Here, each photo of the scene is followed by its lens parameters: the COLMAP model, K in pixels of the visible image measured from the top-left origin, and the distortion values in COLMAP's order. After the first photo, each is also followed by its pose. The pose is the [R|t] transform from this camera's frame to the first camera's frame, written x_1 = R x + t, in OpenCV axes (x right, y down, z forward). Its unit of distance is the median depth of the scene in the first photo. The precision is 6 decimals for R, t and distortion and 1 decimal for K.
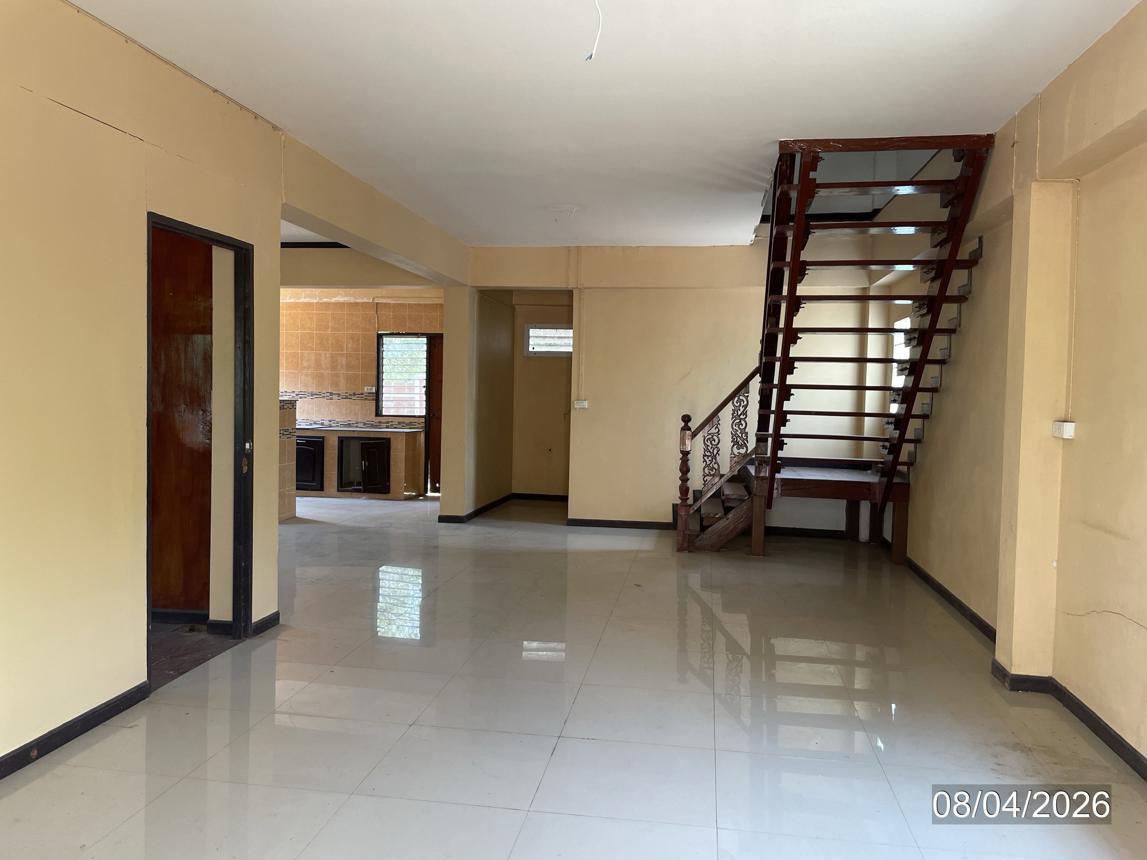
lens RADIAL K [[850.0, 0, 573.0], [0, 850.0, 428.3], [0, 0, 1]] dist [-0.013541, -0.011875]
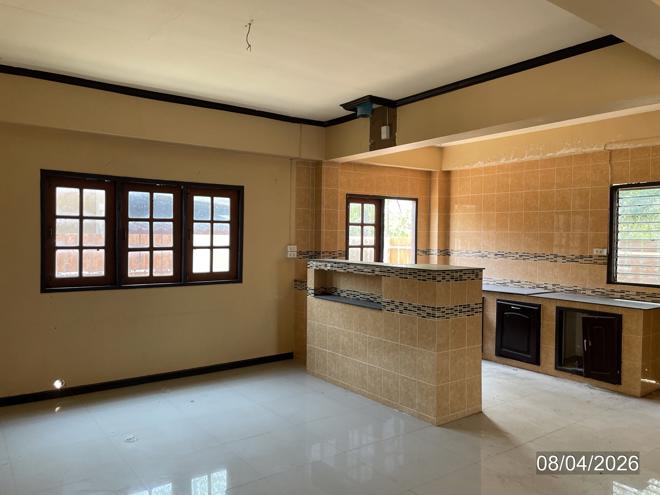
lens RADIAL K [[489.1, 0, 332.7], [0, 489.1, 246.0], [0, 0, 1]] dist [-0.013541, -0.011875]
pose [[0.694848, 0.001272, -0.719155, -0.073128], [-0.029043, 0.999232, -0.026294, -0.030830], [0.718570, 0.039157, 0.694352, 0.462812]]
